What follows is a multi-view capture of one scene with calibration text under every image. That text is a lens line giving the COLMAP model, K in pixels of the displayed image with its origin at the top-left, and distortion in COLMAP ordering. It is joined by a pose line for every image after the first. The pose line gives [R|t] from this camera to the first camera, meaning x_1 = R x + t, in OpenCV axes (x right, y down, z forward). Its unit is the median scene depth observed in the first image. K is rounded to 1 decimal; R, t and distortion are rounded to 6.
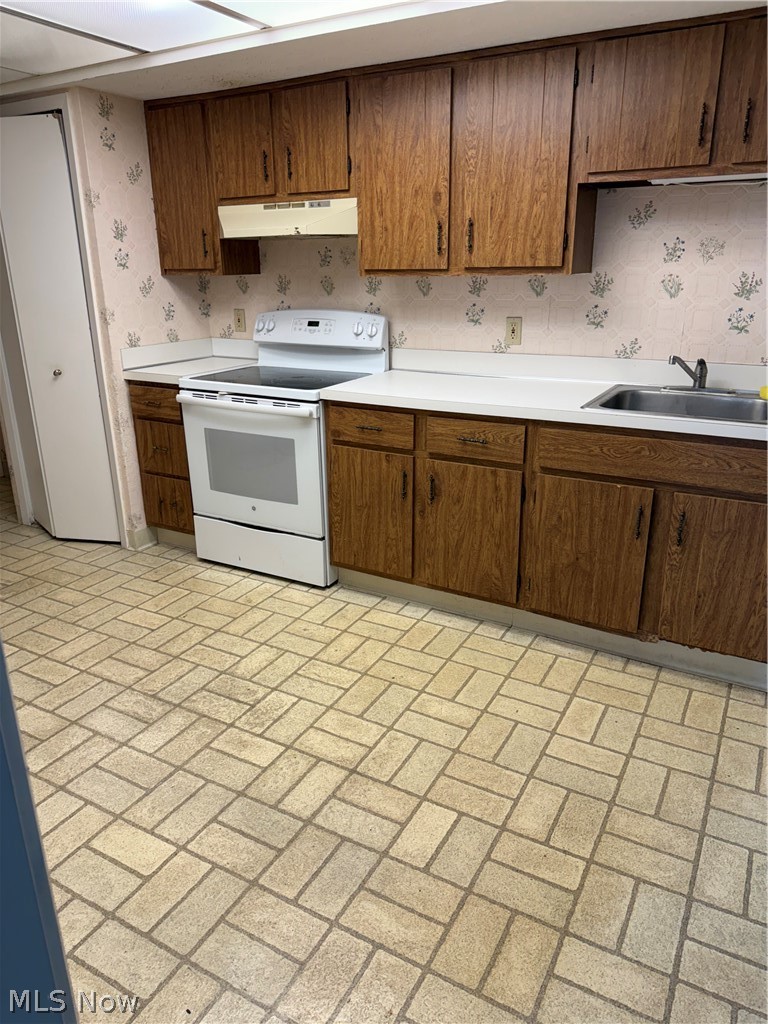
lens RADIAL K [[731.5, 0, 383.1], [0, 731.5, 507.8], [0, 0, 1]] dist [0.068372, -0.089739]
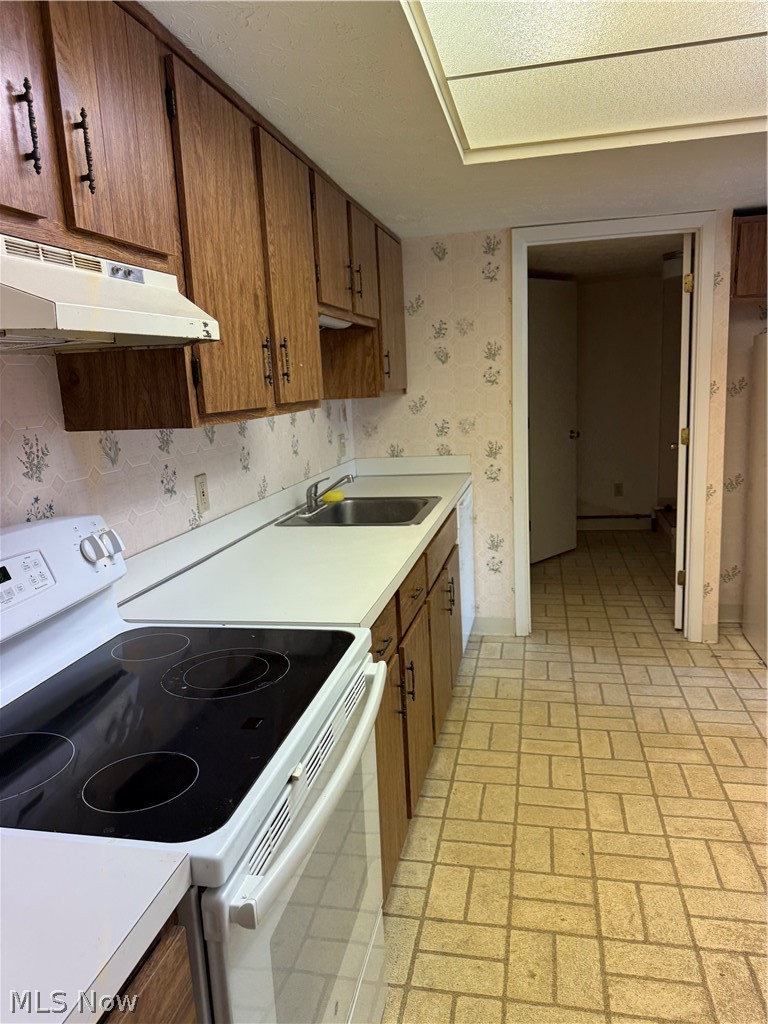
lens RADIAL K [[731.5, 0, 383.1], [0, 731.5, 507.8], [0, 0, 1]] dist [0.068372, -0.089739]
pose [[-0.302423, -0.138282, 0.943090, -0.640877], [0.352977, 0.902831, 0.245569, -0.401591], [-0.885408, 0.407154, -0.224226, 1.195595]]
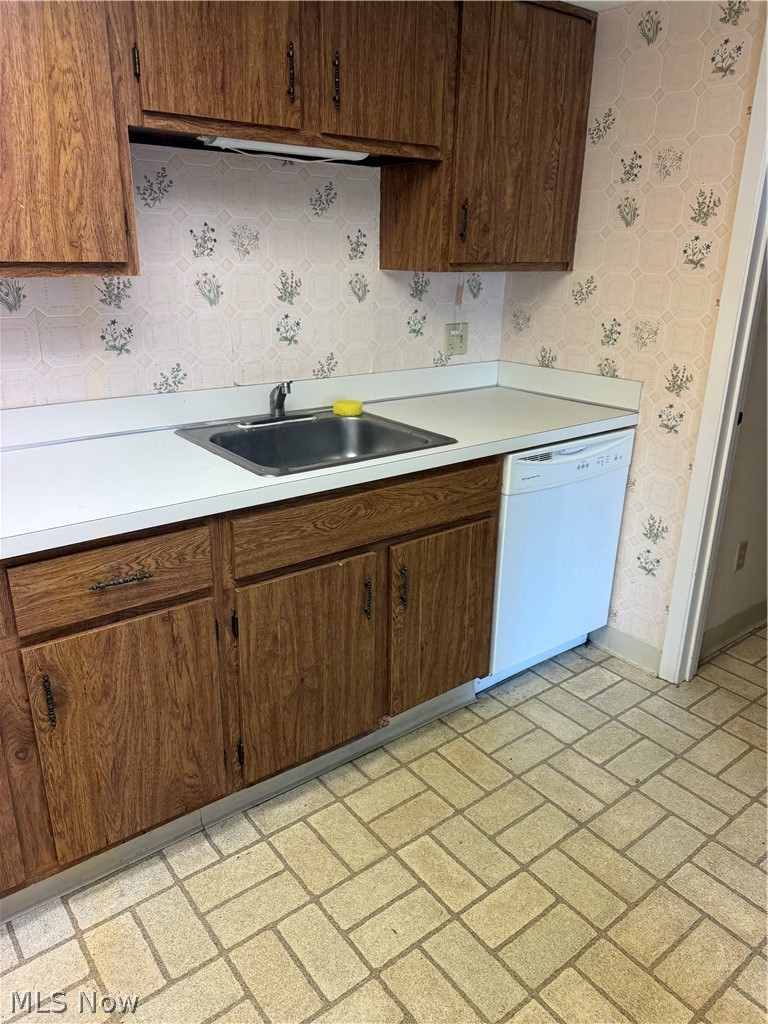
lens RADIAL K [[731.5, 0, 383.1], [0, 731.5, 507.8], [0, 0, 1]] dist [0.068372, -0.089739]
pose [[0.385953, -0.292032, 0.875076, -0.268437], [0.276685, 0.941547, 0.192183, -0.196363], [-0.880048, 0.167947, 0.444194, 0.580859]]
